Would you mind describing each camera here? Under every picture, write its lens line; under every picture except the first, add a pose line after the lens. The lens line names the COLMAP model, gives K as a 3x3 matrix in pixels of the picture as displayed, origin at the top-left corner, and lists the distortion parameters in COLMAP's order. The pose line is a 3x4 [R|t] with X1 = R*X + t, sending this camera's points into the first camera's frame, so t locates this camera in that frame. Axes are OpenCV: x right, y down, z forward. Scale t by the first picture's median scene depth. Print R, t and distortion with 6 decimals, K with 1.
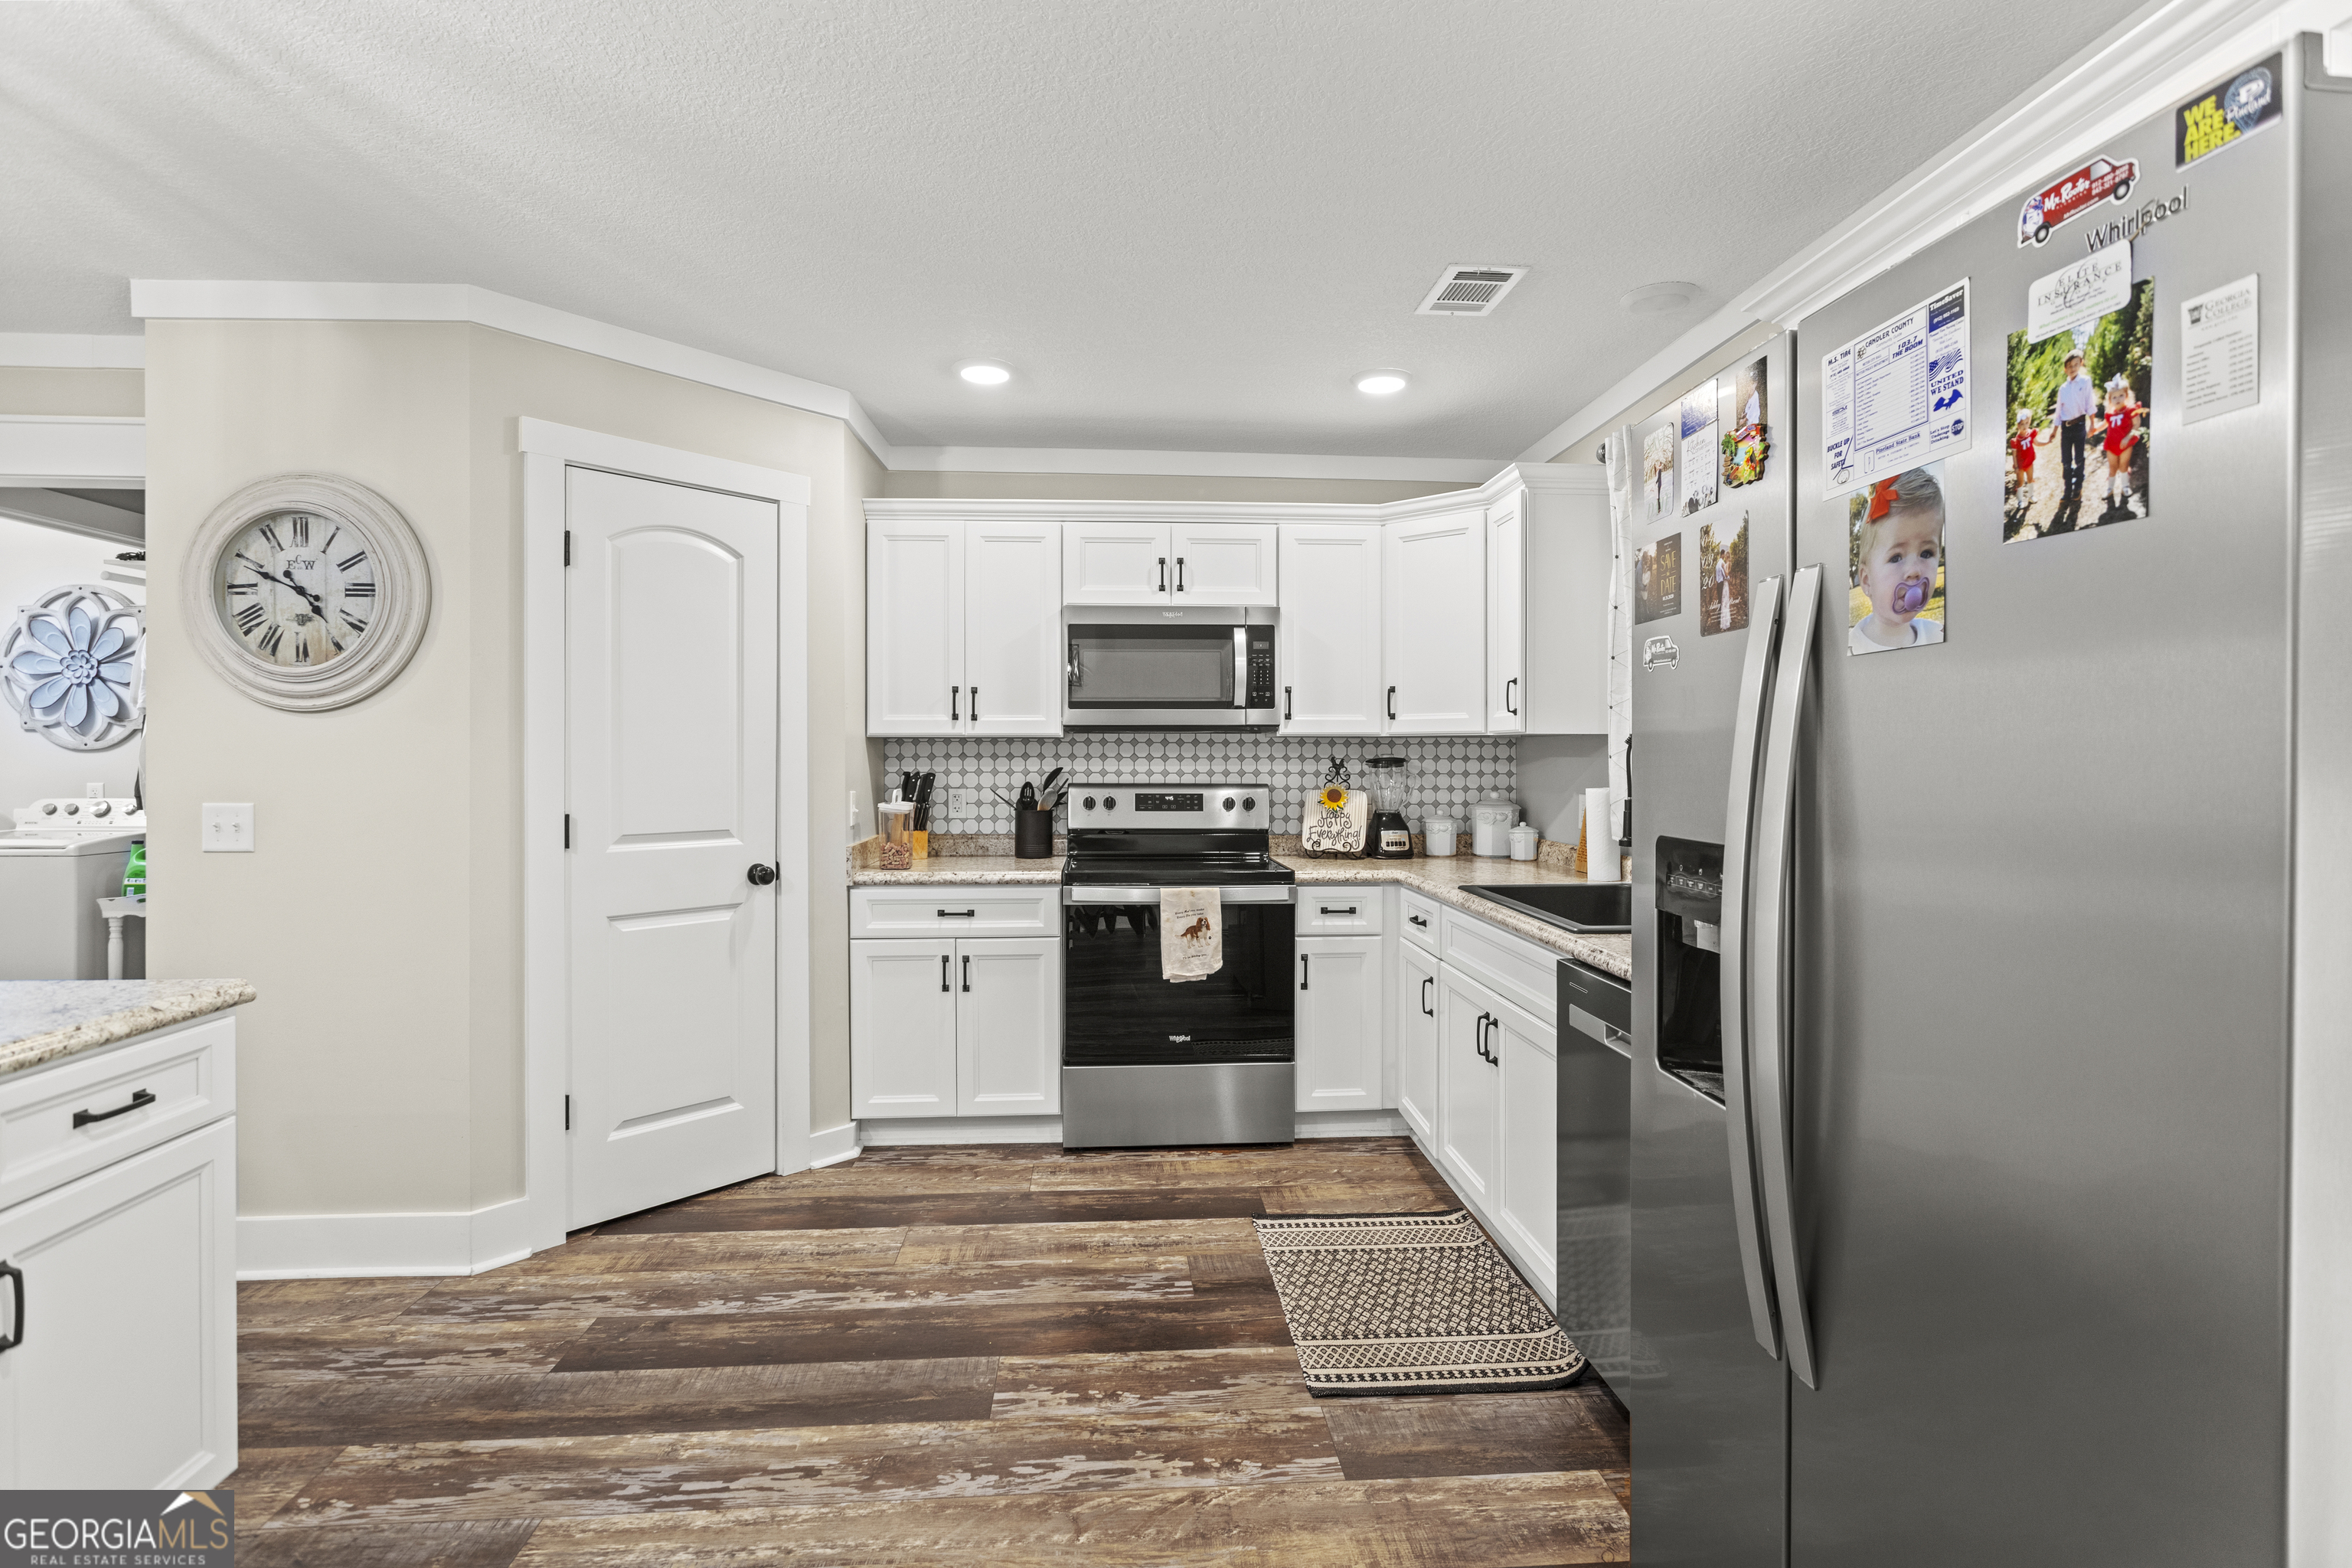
lens RADIAL K [[1130.9, 0, 1186.7], [0, 1130.9, 763.8], [0, 0, 1]] dist [-0.011875, 0.003481]
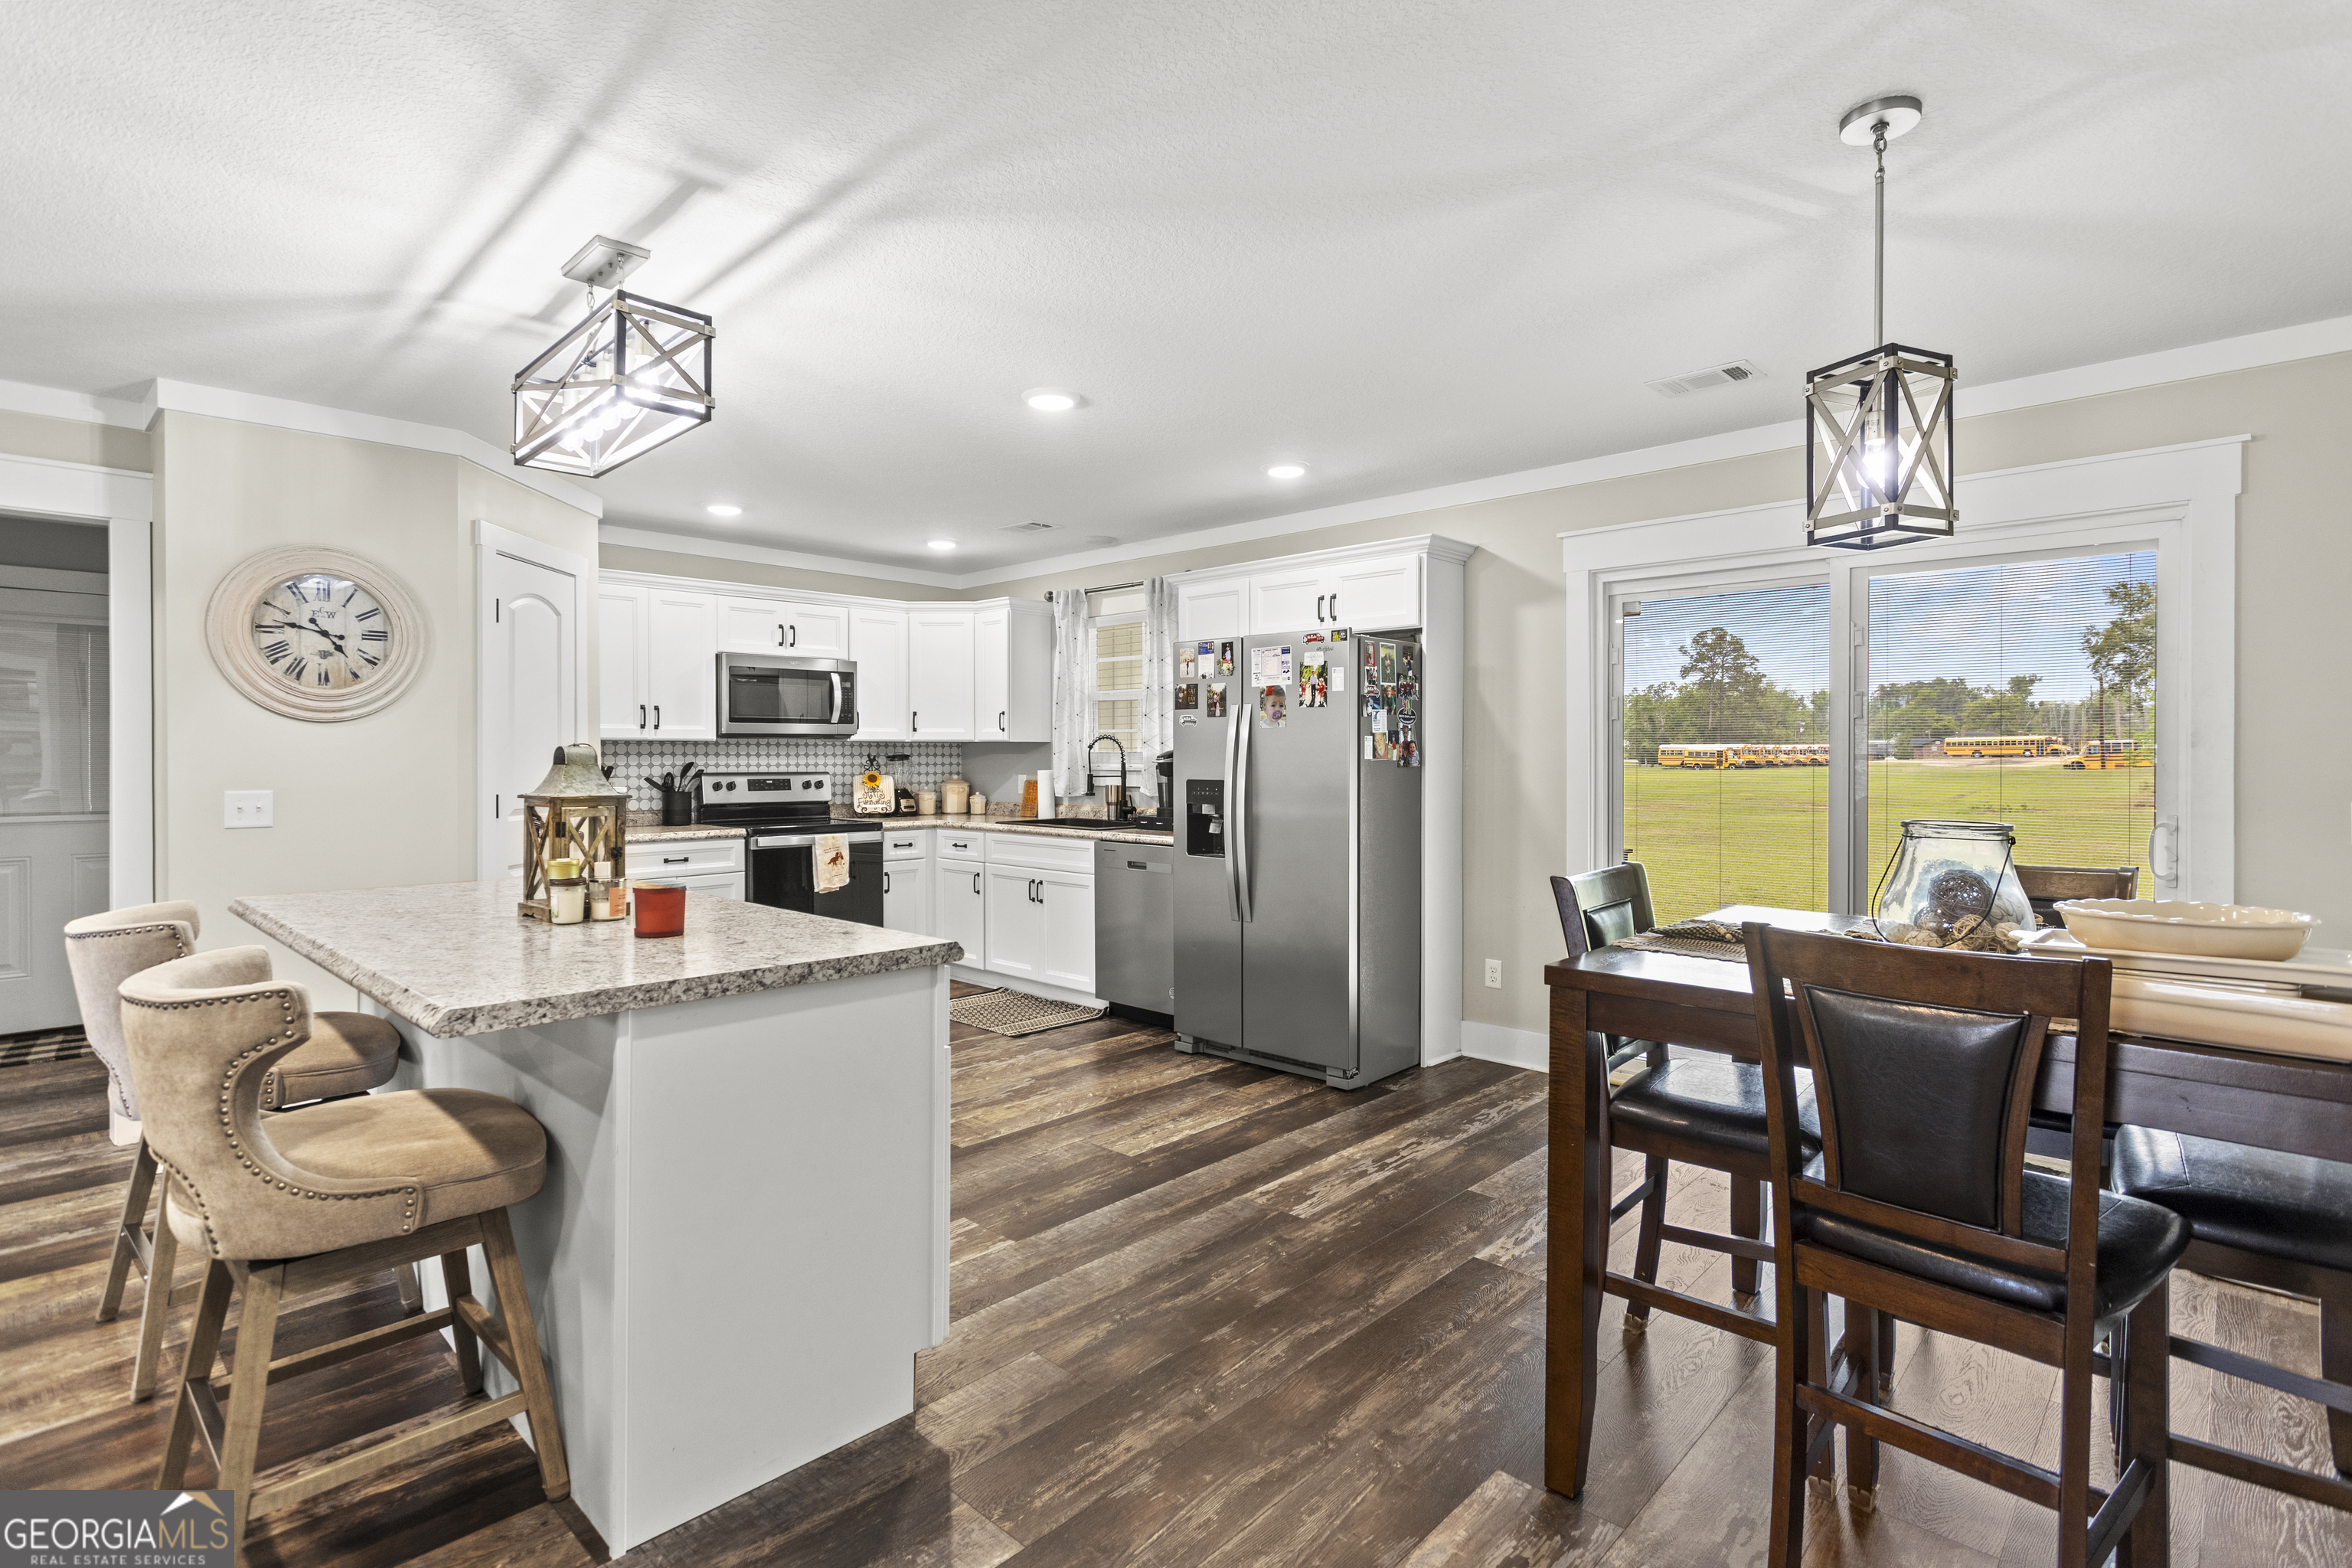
lens RADIAL K [[1129.3, 0, 1187.2], [0, 1129.3, 764.1], [0, 0, 1]] dist [0.006906, 0.002238]
pose [[0.737470, -0.006998, 0.675344, -0.835728], [0.005163, 0.999976, 0.004724, 0.003425], [-0.675360, 0.000003, 0.737488, -0.640327]]
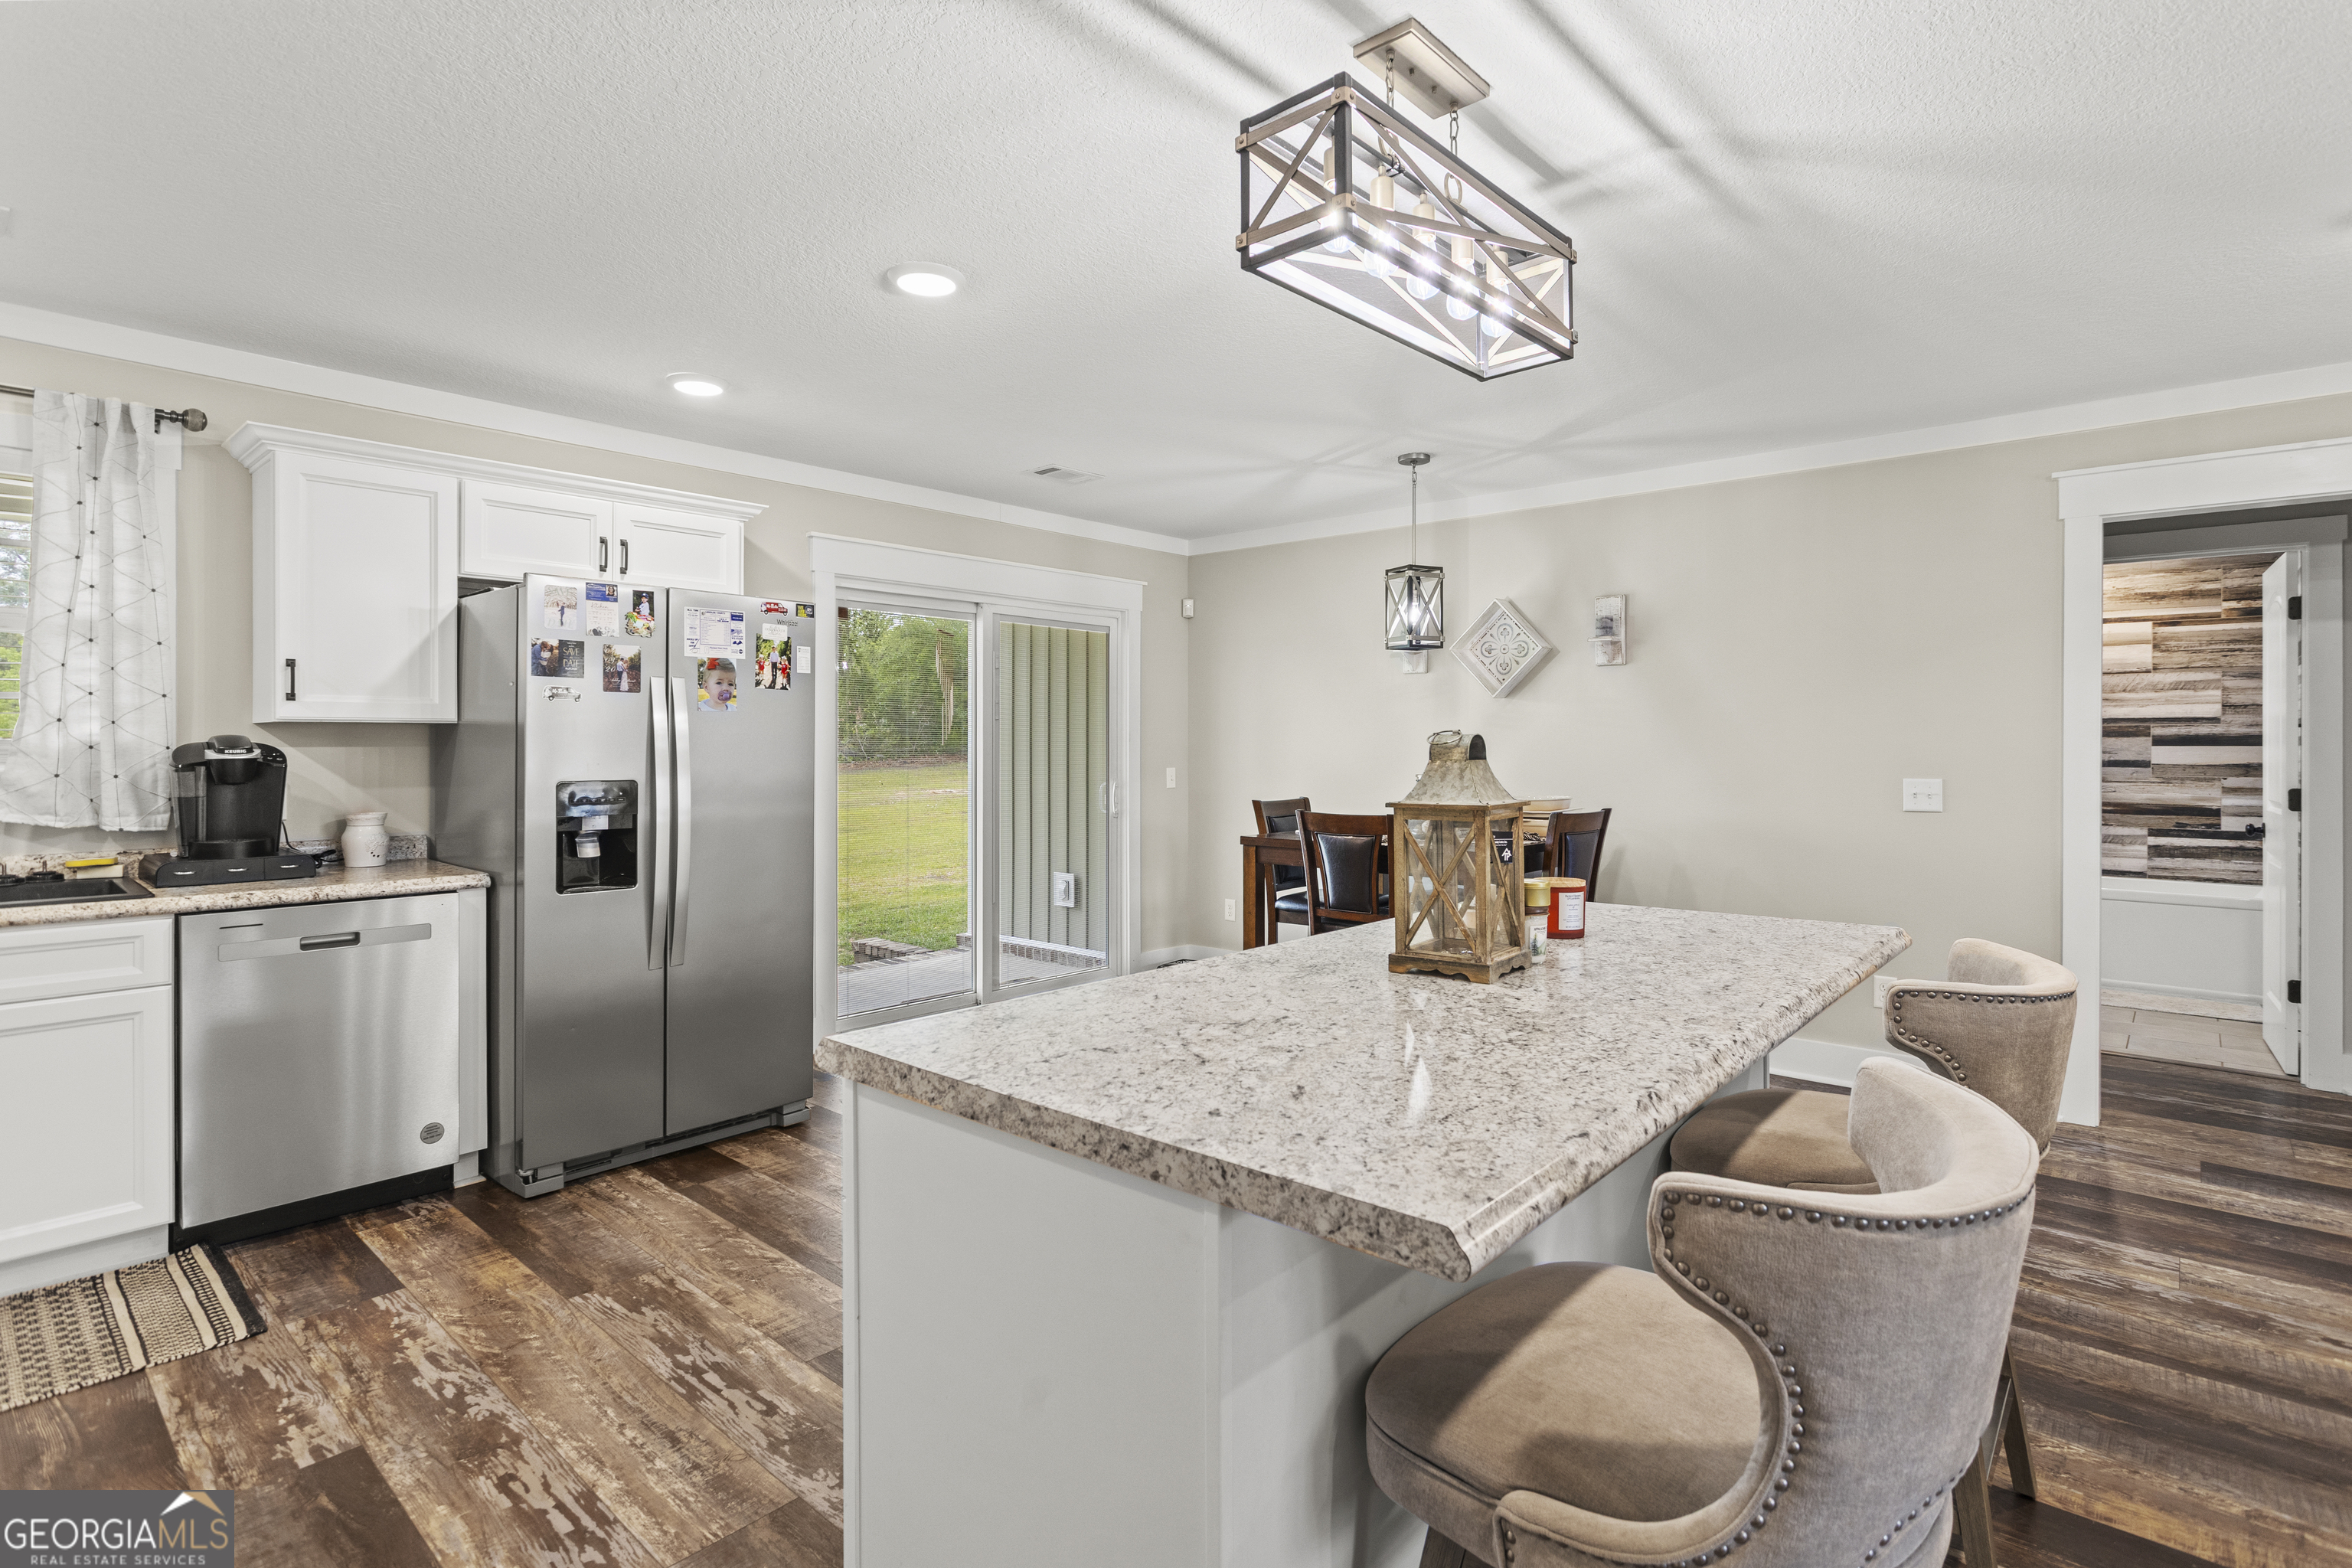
lens RADIAL K [[1130.9, 0, 1188.6], [0, 1130.9, 750.5], [0, 0, 1]] dist [-0.011875, 0.003481]
pose [[-0.701560, -0.006095, 0.712584, -0.931126], [0.001572, 0.999948, 0.010100, -0.006455], [-0.712608, 0.008206, -0.701514, 0.813777]]
